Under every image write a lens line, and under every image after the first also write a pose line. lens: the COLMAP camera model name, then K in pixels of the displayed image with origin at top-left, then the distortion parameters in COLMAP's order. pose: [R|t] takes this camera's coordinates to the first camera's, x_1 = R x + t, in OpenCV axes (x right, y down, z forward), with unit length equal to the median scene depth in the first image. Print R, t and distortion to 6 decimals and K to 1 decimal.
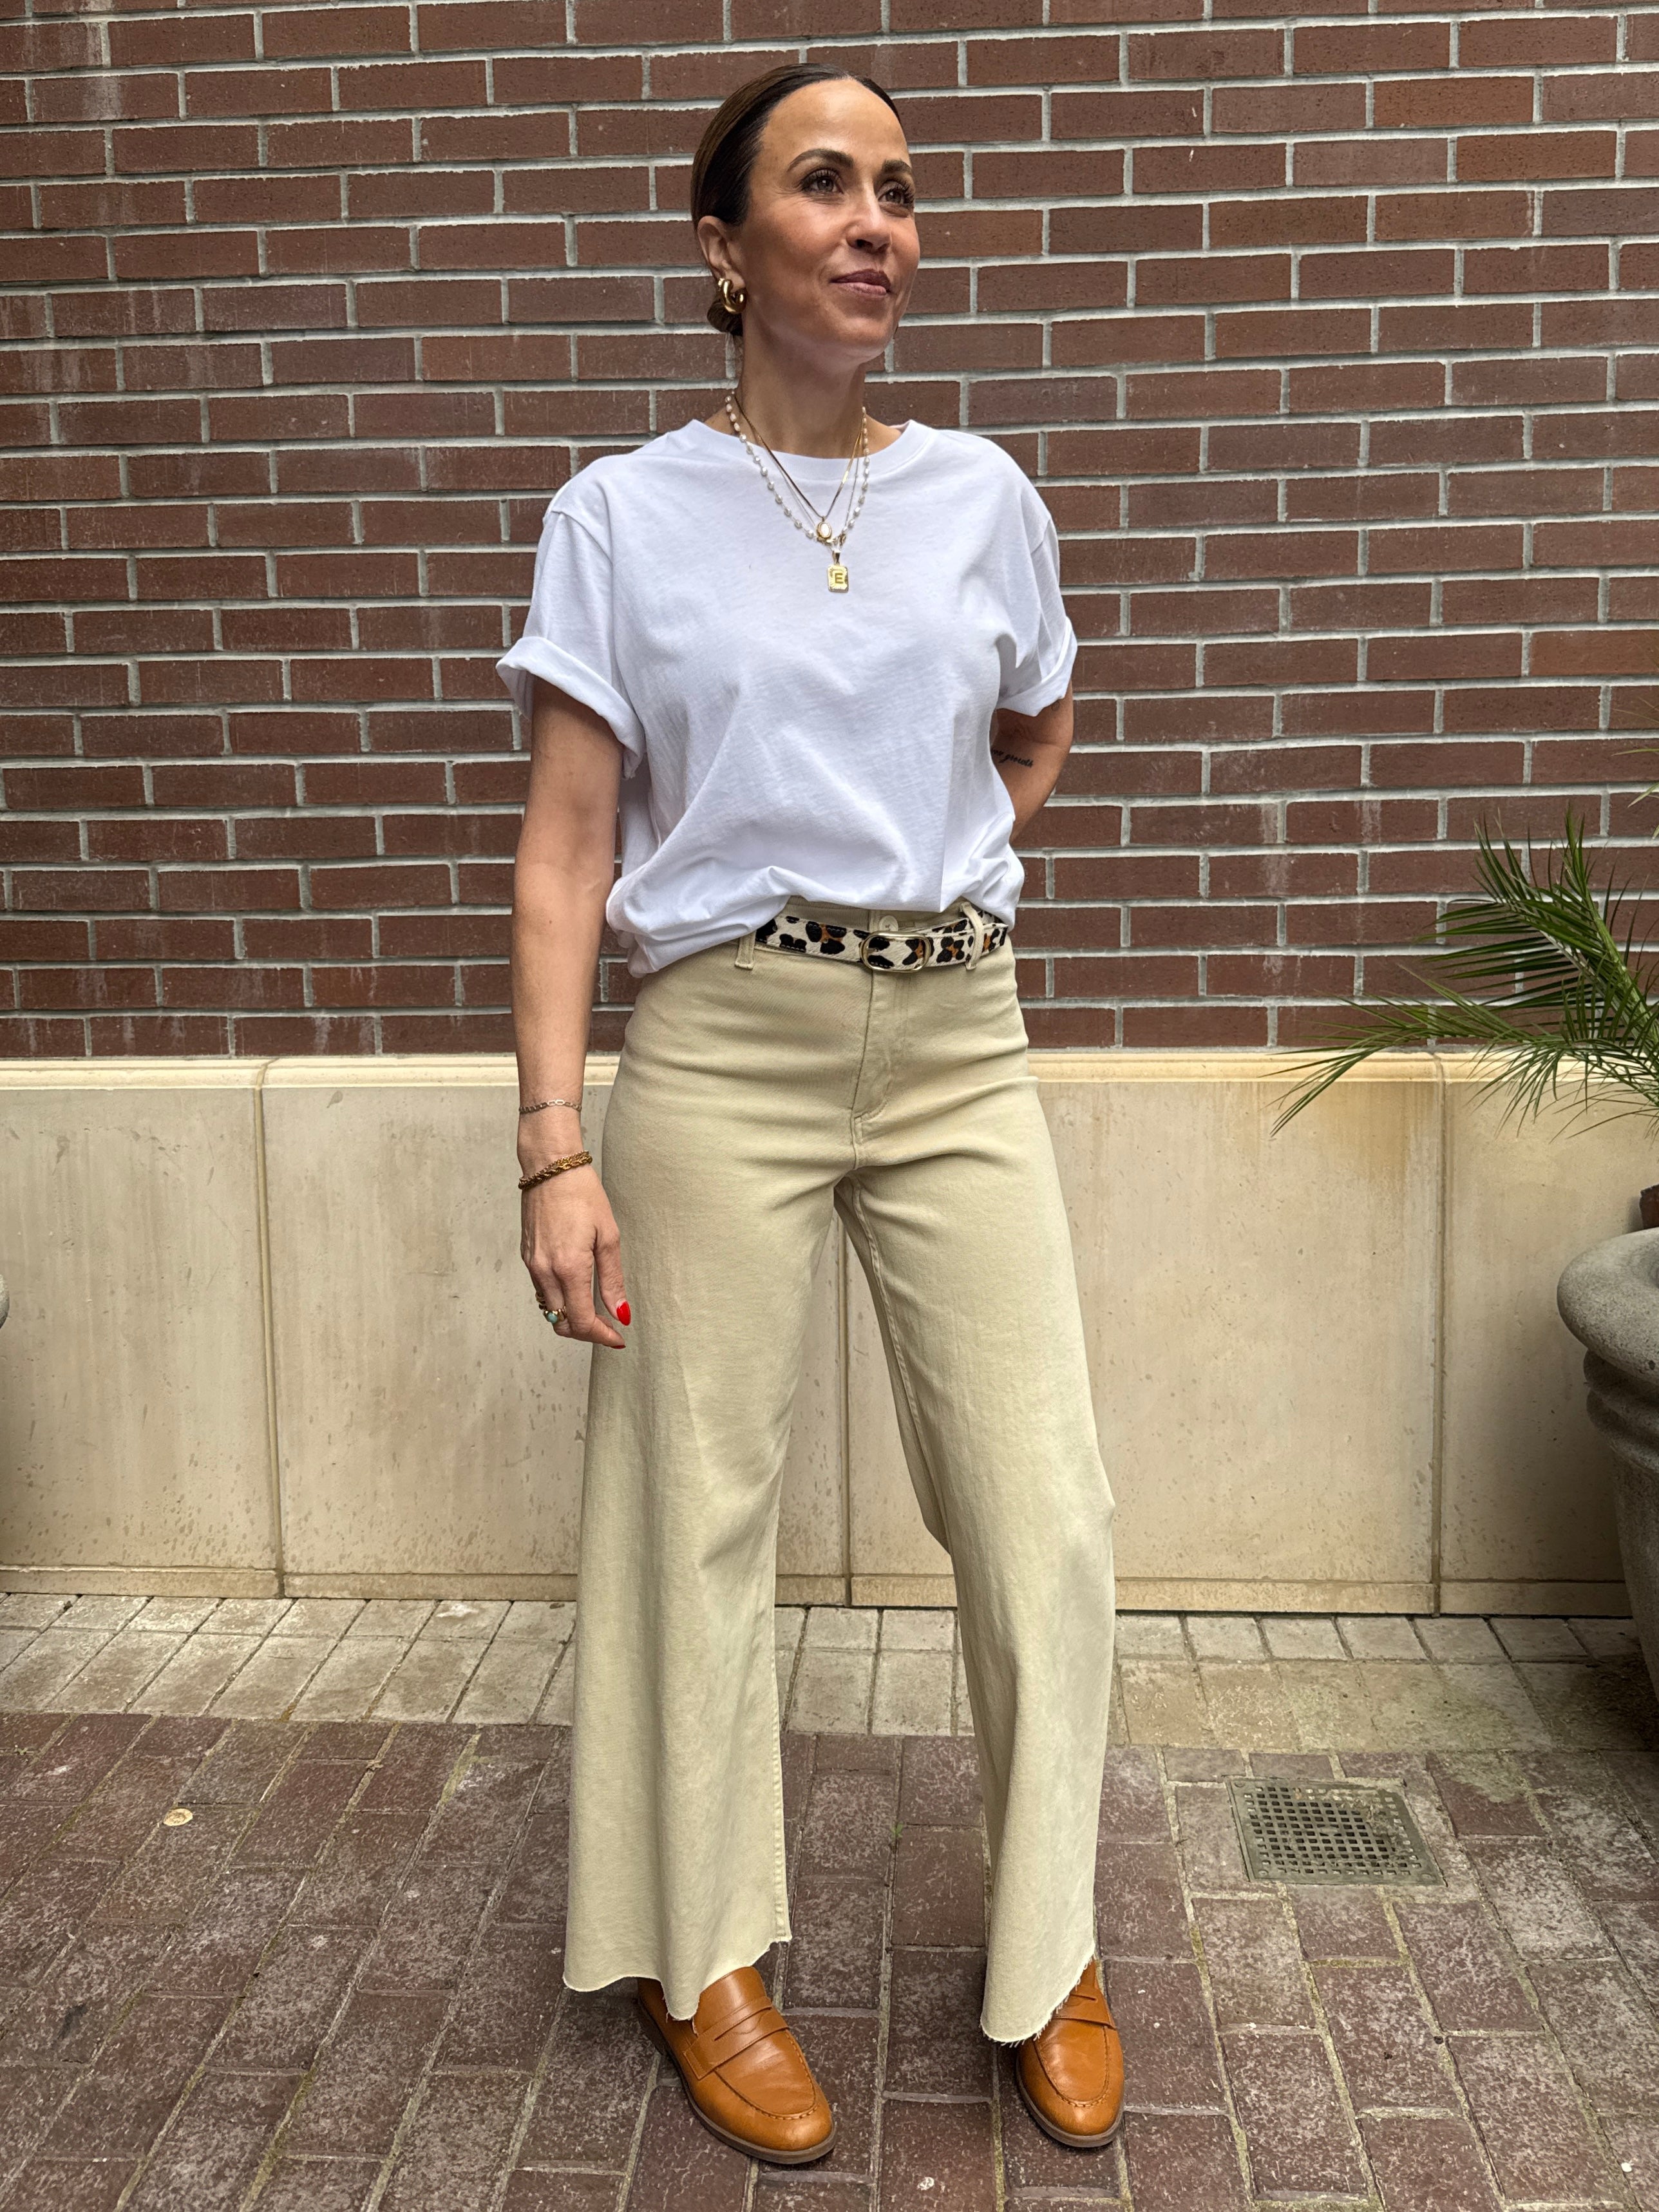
lens RADIAL K [[1825.6, 0, 858.8], [0, 1825.6, 965.1], [0, 0, 1]] dist [0.027114, -0.034860]
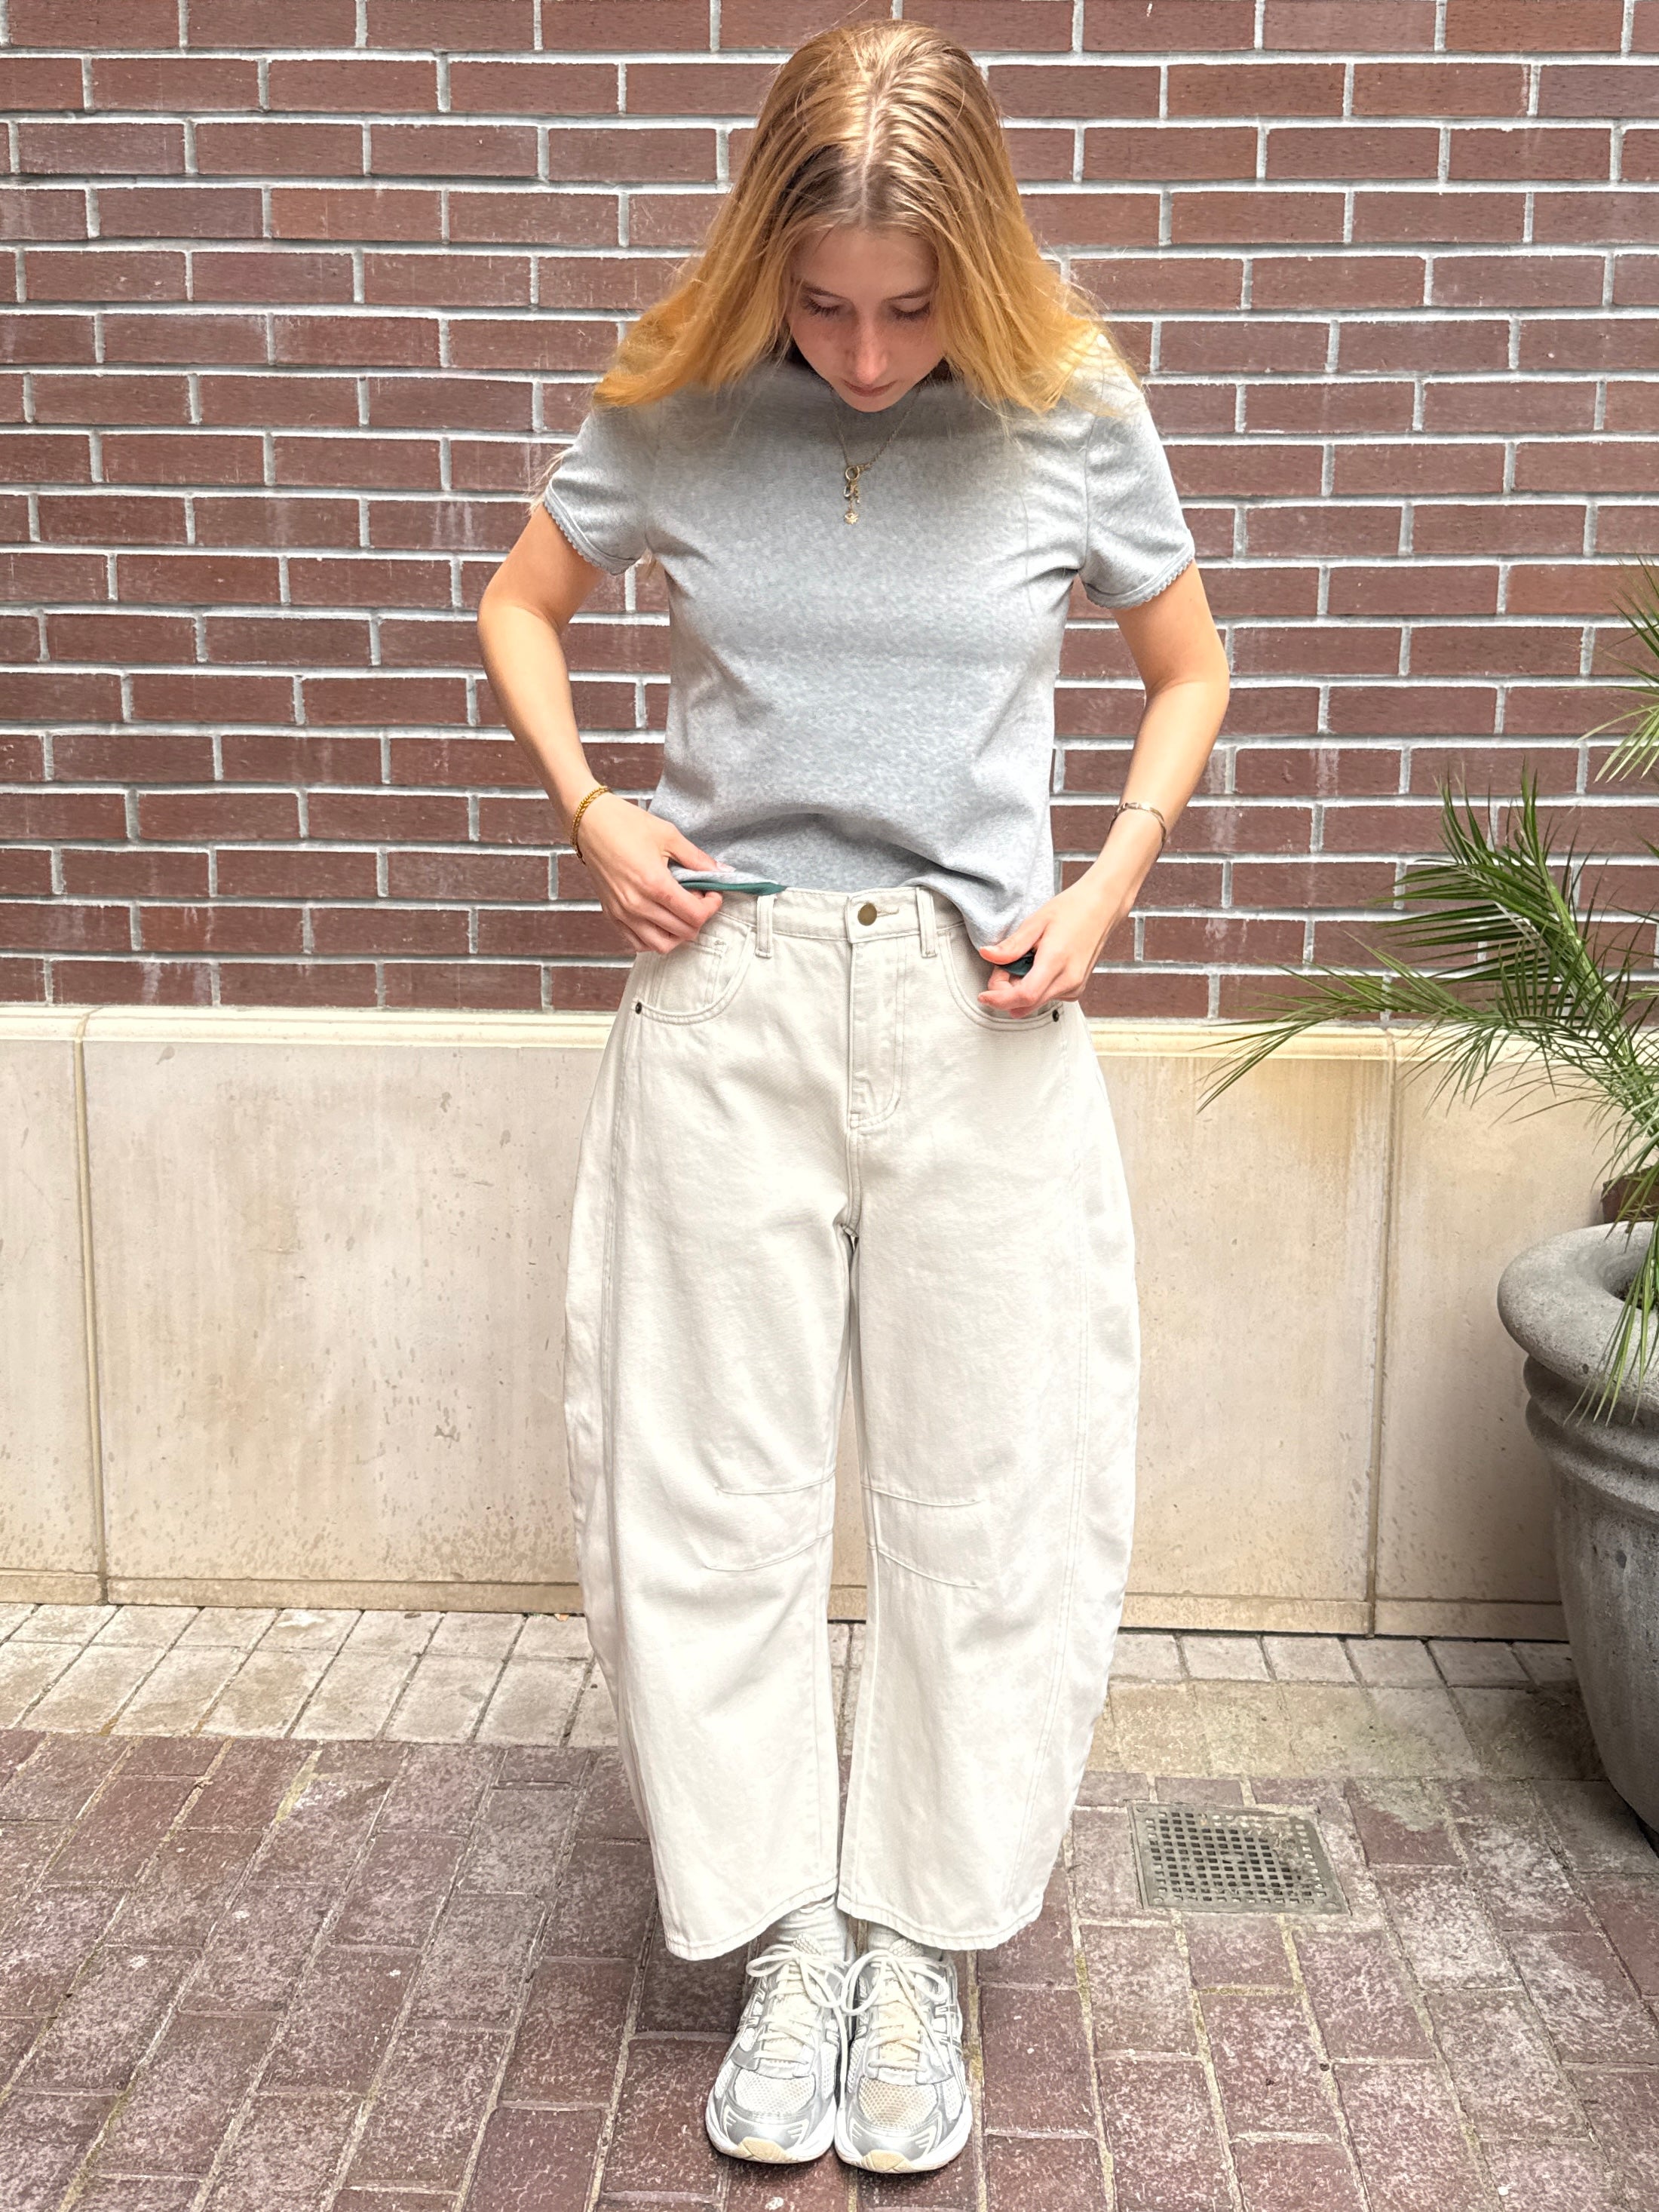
lens RADIAL K [[2113.5, 0, 863.6], [0, 2113.5, 1014.6], [0, 0, 1]] dist [0.066051, -0.115424]
pose [[0.999293, 0.020916, 0.031241, 0.022081], [-0.022482, 0.998464, 0.050640, -0.006828], [-0.030133, -0.051306, 0.998228, -0.048452]]
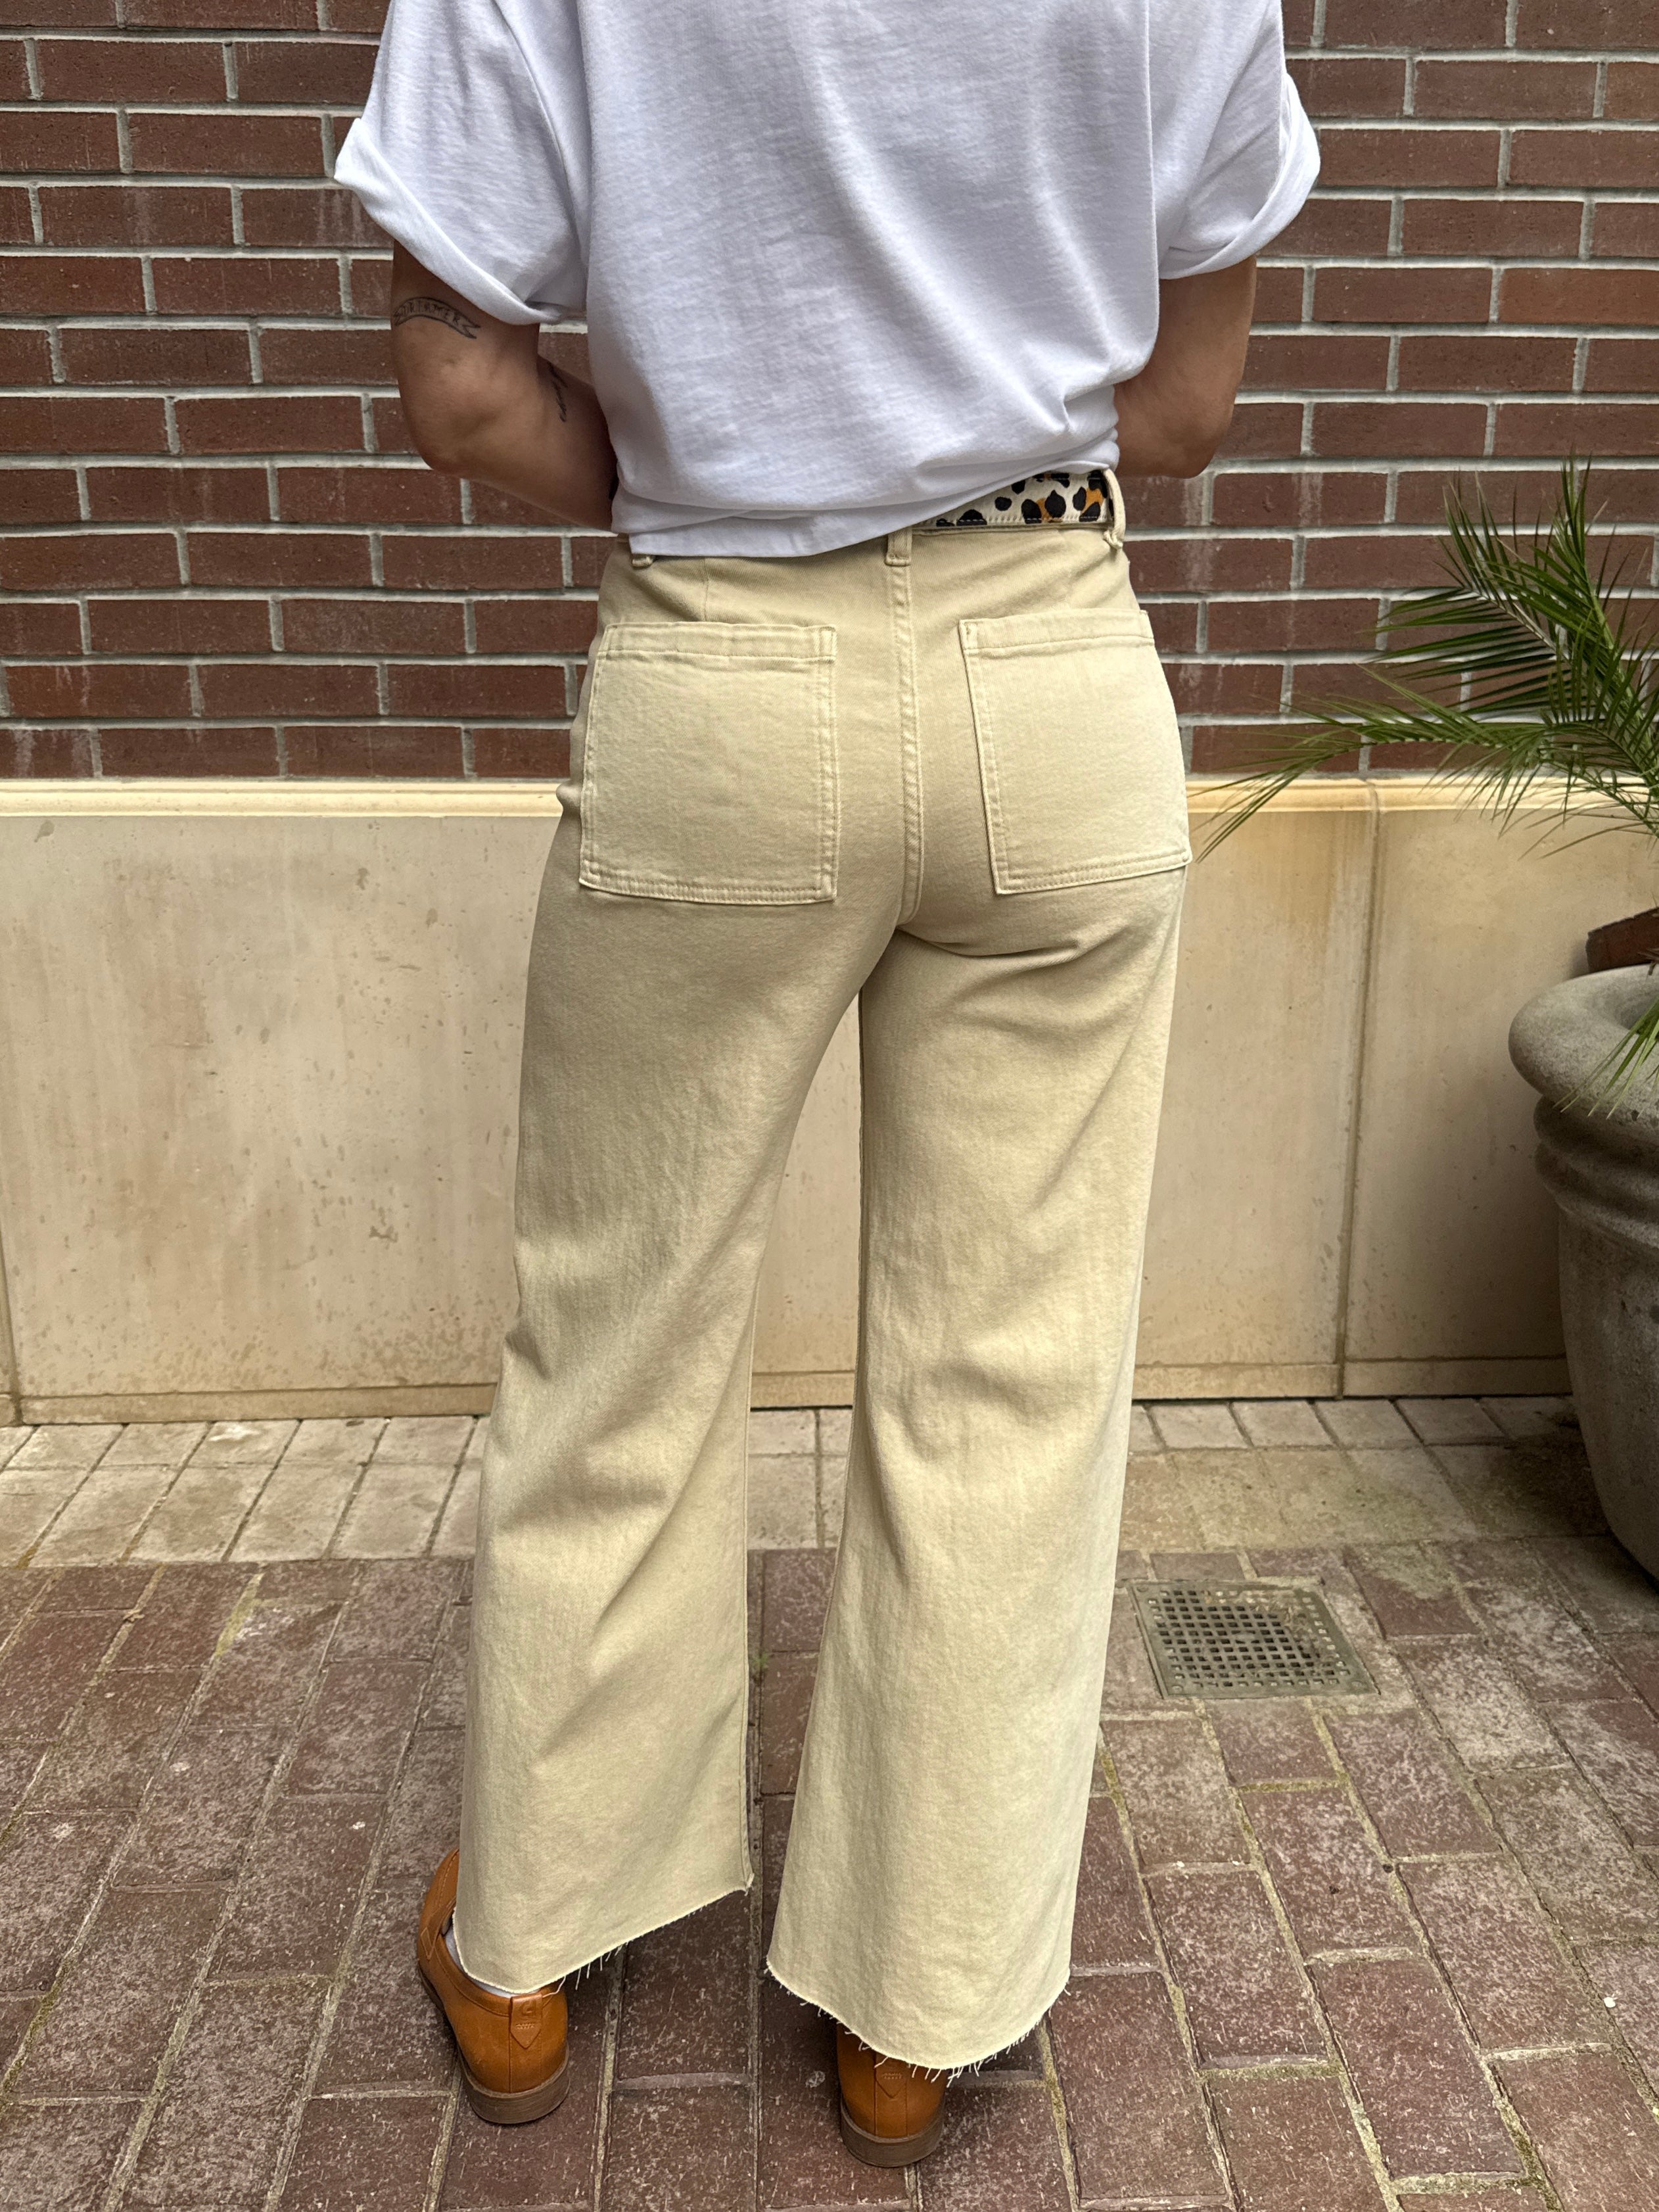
lens RADIAL K [[1883.5, 0, 895.9], [0, 1883.5, 1039.6], [0, 0, 1]] dist [0.085475, -0.177575]
pose [[0.993343, -0.011645, 0.114605, -0.013140], [-0.005672, 0.988726, 0.149629, 0.040272], [-0.115055, -0.149283, 0.982078, 0.134021]]
